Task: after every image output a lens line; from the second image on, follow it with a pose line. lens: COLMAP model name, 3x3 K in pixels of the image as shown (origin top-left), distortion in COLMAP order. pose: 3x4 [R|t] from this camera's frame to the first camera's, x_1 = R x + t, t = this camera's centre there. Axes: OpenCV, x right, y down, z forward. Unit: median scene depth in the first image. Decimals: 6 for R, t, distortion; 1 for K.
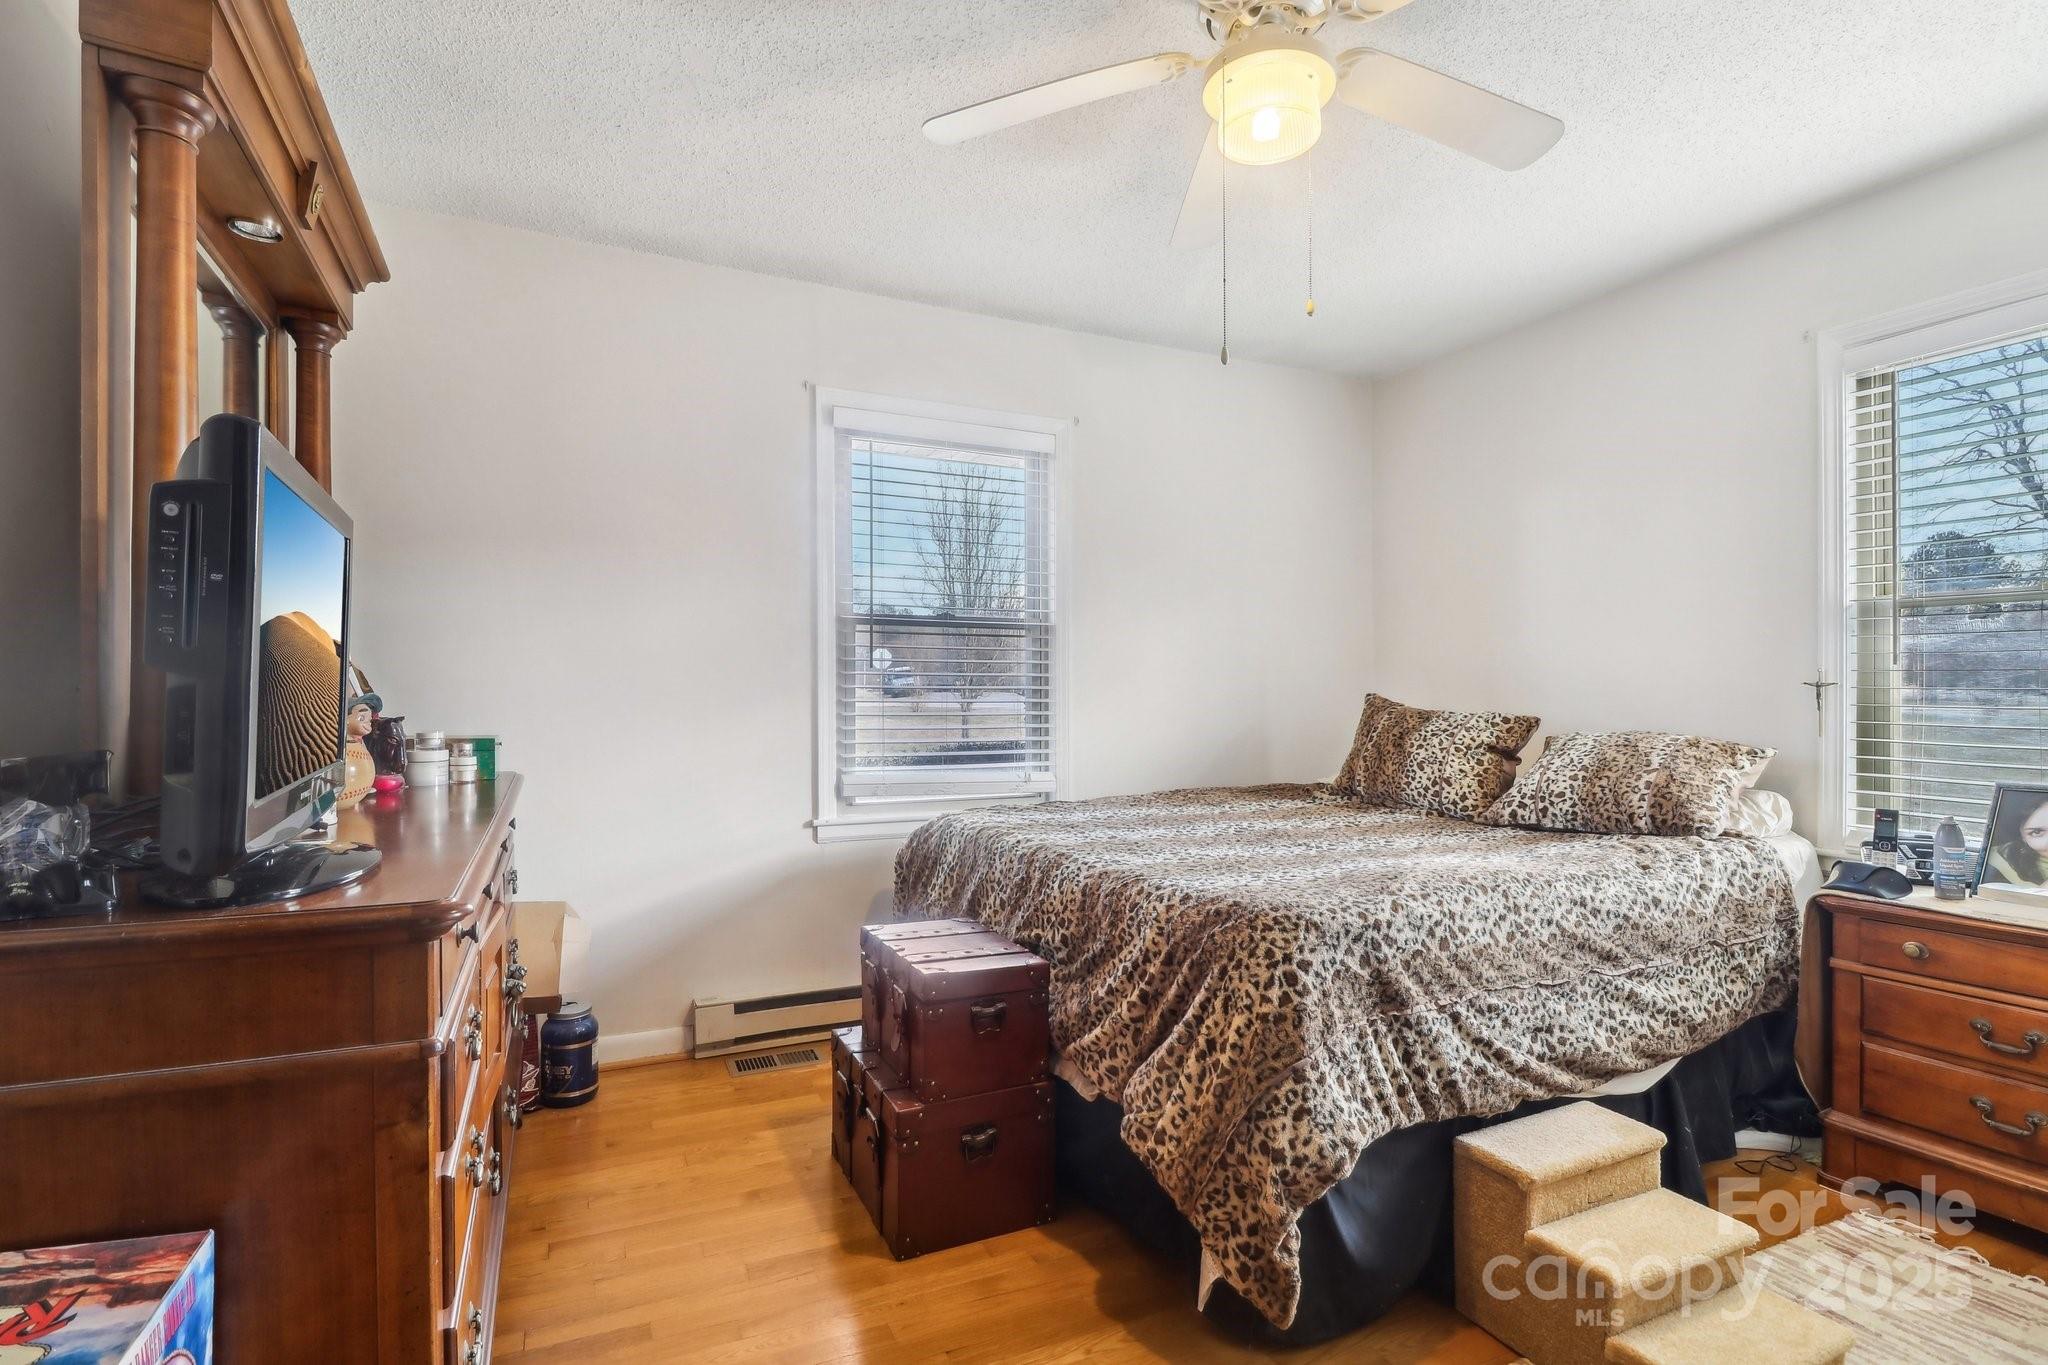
lens RADIAL K [[977.7, 0, 1015.5], [0, 977.7, 687.3], [0, 0, 1]] dist [0.019751, -0.004774]
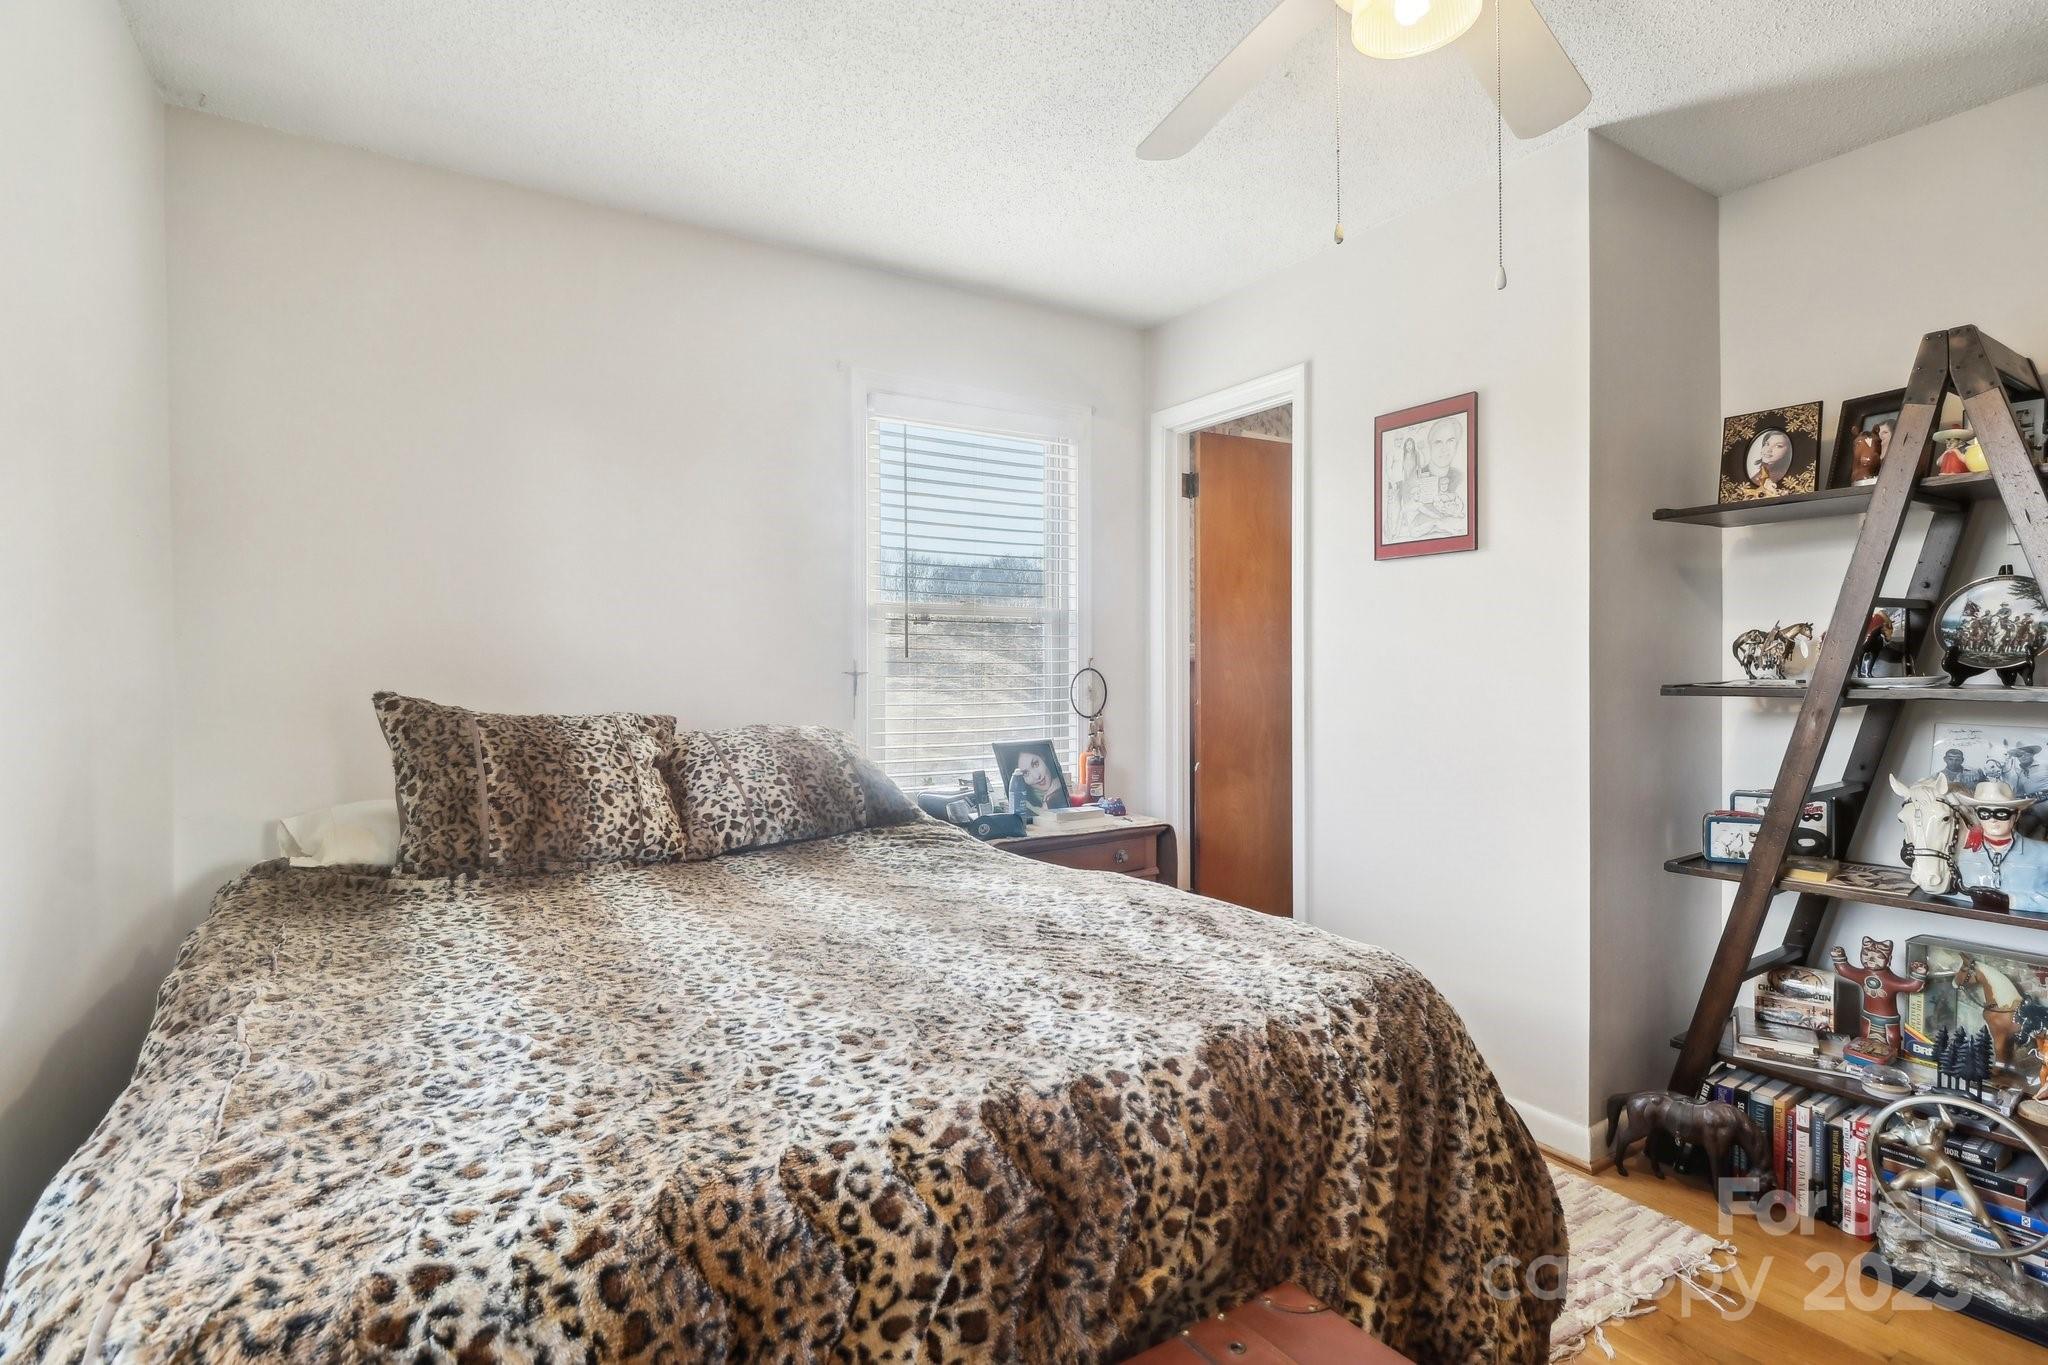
lens RADIAL K [[977.7, 0, 1013.7], [0, 977.7, 670.0], [0, 0, 1]] dist [0.019751, -0.004774]
pose [[-0.139724, -0.005734, 0.990174, -0.307738], [-0.003280, 0.999980, 0.005328, -0.011989], [-0.990185, -0.002503, -0.139740, 0.888352]]
